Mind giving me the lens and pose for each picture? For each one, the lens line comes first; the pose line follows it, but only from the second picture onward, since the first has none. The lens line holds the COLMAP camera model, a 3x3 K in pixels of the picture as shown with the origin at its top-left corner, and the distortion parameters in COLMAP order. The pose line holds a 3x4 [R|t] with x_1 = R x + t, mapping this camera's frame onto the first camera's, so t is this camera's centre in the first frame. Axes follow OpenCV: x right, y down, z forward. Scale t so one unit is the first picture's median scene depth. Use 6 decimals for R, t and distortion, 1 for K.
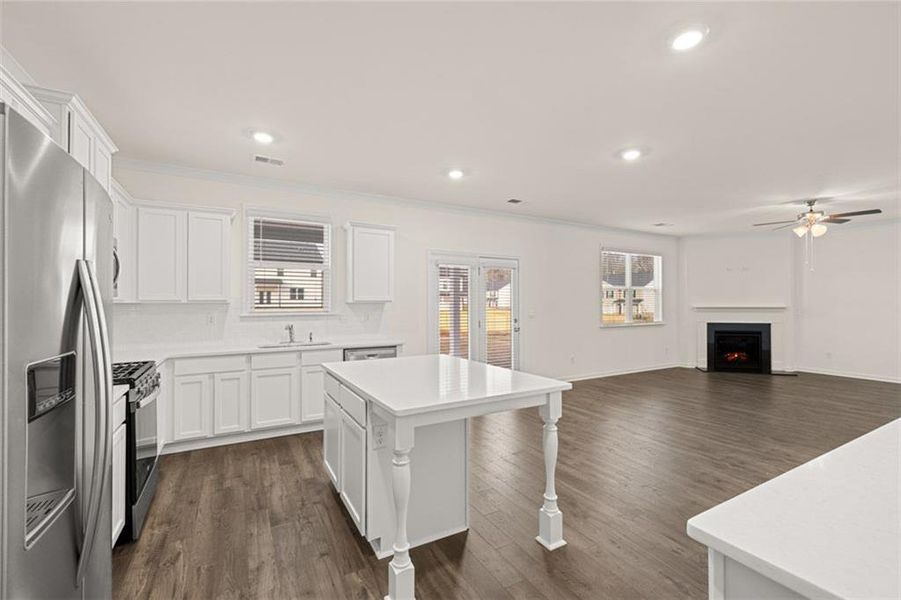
lens RADIAL K [[382.5, 0, 449.7], [0, 382.5, 308.0], [0, 0, 1]] dist [-0.002407, 0.000860]
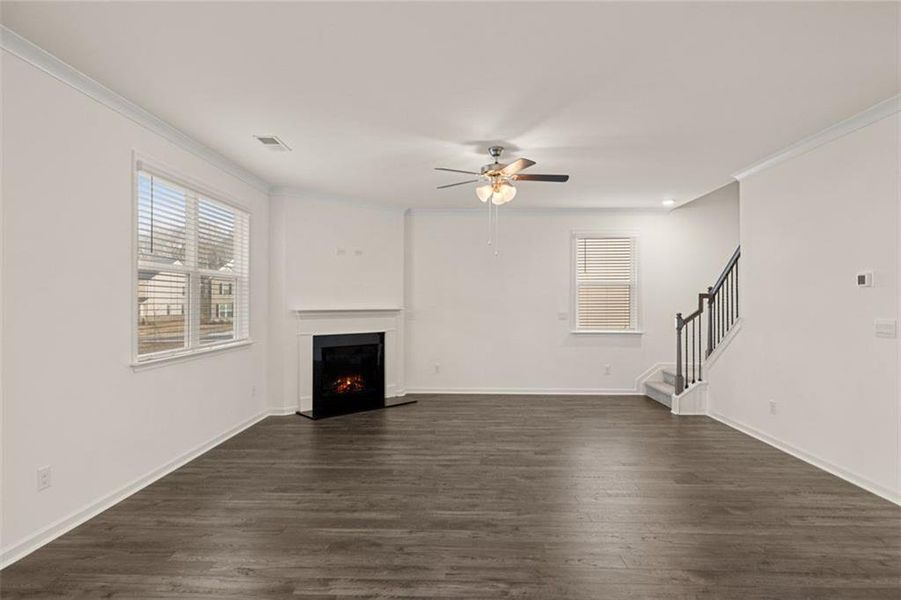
lens RADIAL K [[487.1, 0, 451.3], [0, 487.1, 299.5], [0, 0, 1]] dist [0.003466, -0.001919]
pose [[0.527237, 0.018078, 0.849526, 0.132296], [-0.015746, 0.999810, -0.011504, -0.013580], [-0.849572, -0.007311, 0.527421, 0.412990]]
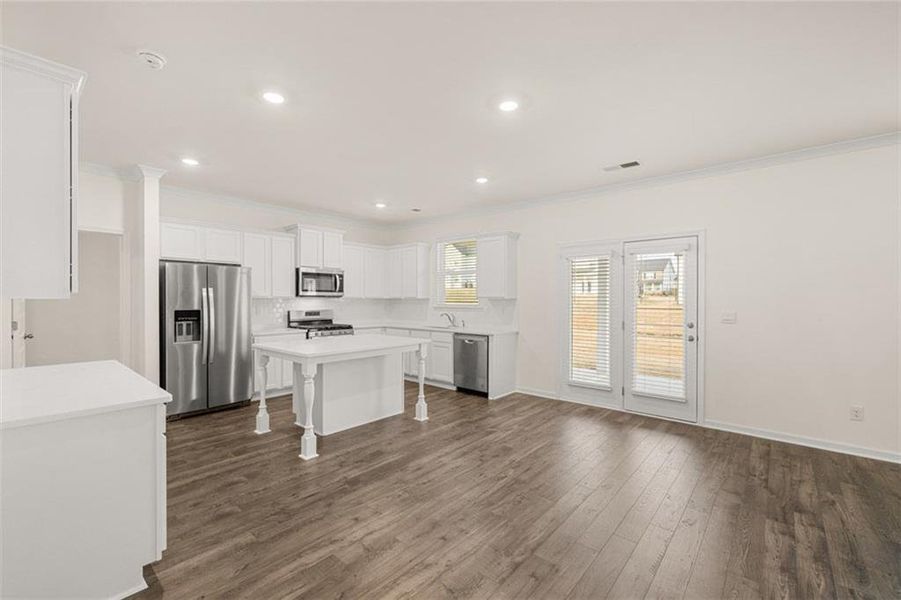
lens RADIAL K [[382.5, 0, 449.4], [0, 382.5, 299.1], [0, 0, 1]] dist [-0.002407, 0.000860]
pose [[0.326517, 0.015289, -0.945068, 0.538543], [0.003732, 0.999841, 0.017464, -0.021231], [0.945184, -0.009230, 0.326407, 0.275530]]
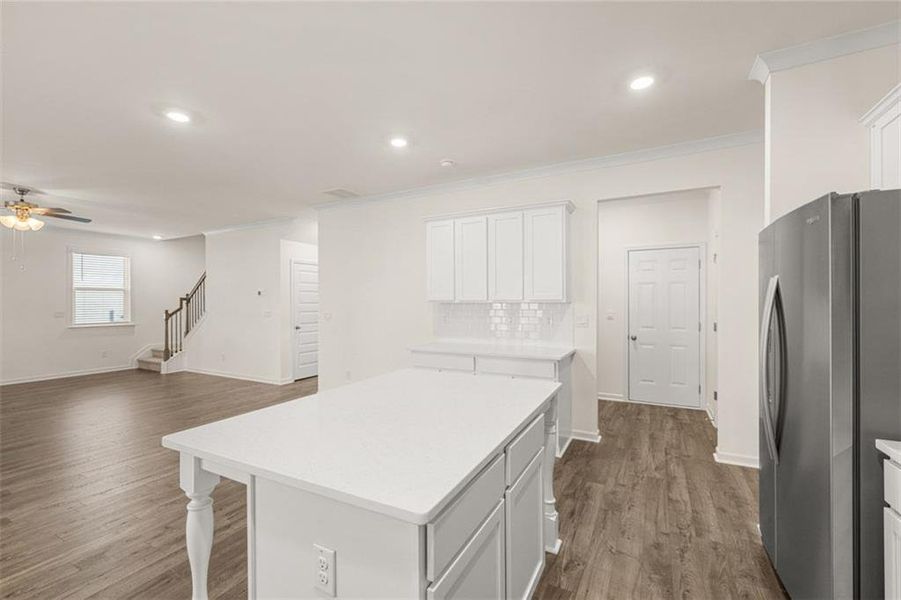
lens RADIAL K [[382.5, 0, 452.1], [0, 382.5, 303.5], [0, 0, 1]] dist [-0.002407, 0.000860]
pose [[-0.528650, 0.011161, 0.848766, -0.221654], [0.000193, 0.999915, -0.013029, -0.009829], [-0.848840, -0.006724, -0.528607, 0.411915]]
